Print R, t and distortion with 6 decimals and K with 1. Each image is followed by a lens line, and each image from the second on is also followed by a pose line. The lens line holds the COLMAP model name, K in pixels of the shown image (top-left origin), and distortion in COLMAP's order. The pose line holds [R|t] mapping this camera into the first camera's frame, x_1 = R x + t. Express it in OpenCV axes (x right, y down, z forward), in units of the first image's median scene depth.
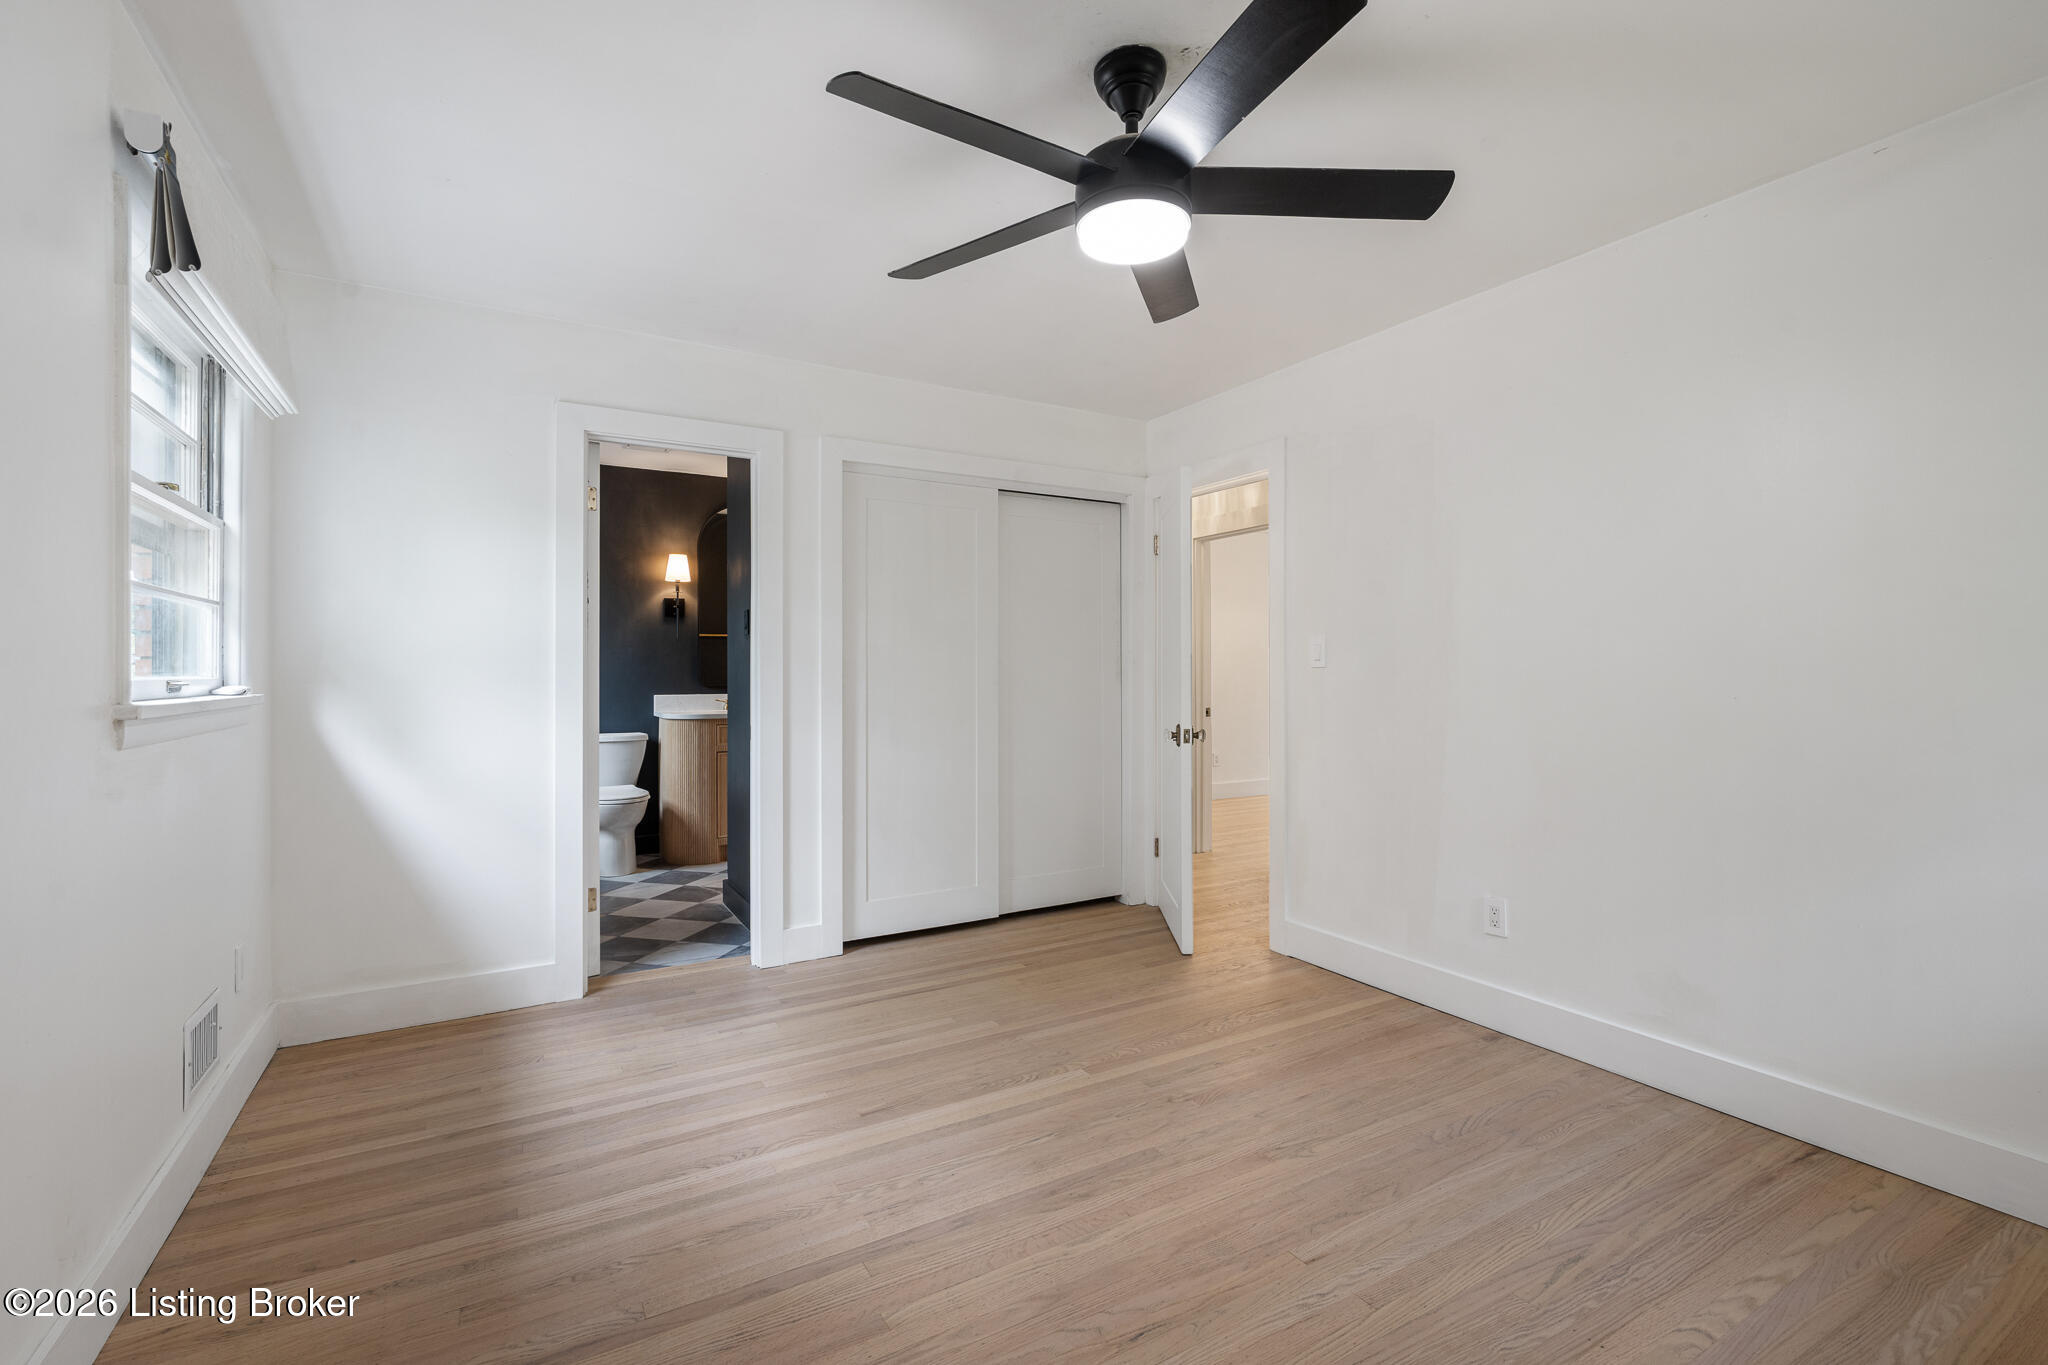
lens RADIAL K [[913.9, 0, 1026.6], [0, 913.9, 677.1], [0, 0, 1]] dist [0.000325, 0.000123]
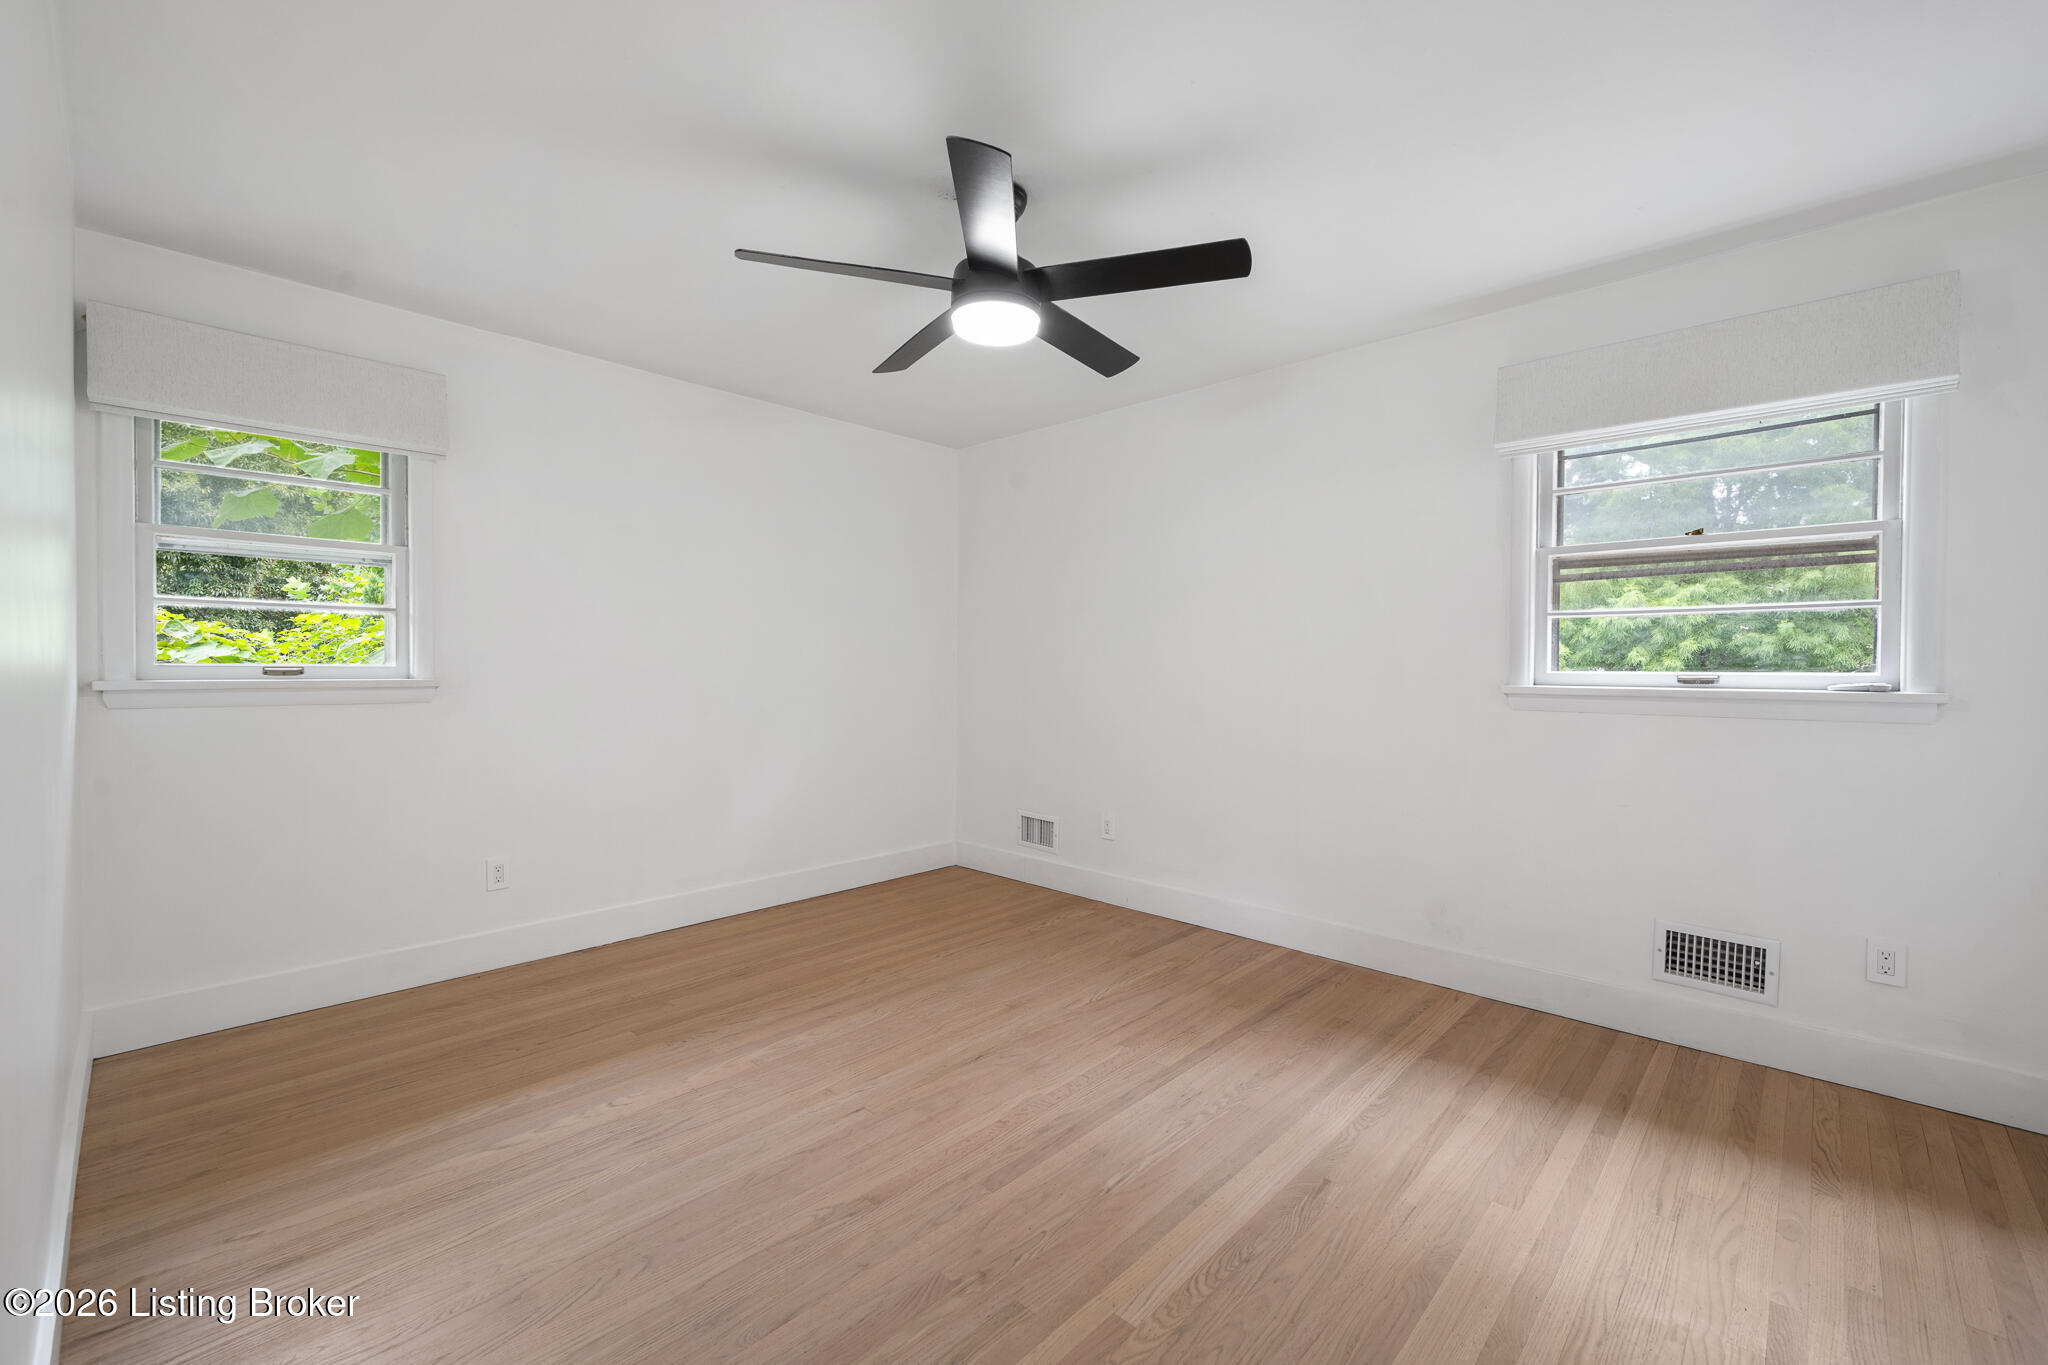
lens RADIAL K [[853.5, 0, 1025.0], [0, 853.5, 673.7], [0, 0, 1]] dist [-0.002714, -0.000850]
pose [[-0.960779, -0.000774, -0.277313, 0.358458], [-0.005281, 0.999866, 0.015507, -0.012201], [0.277264, 0.016364, -0.960654, 1.899167]]
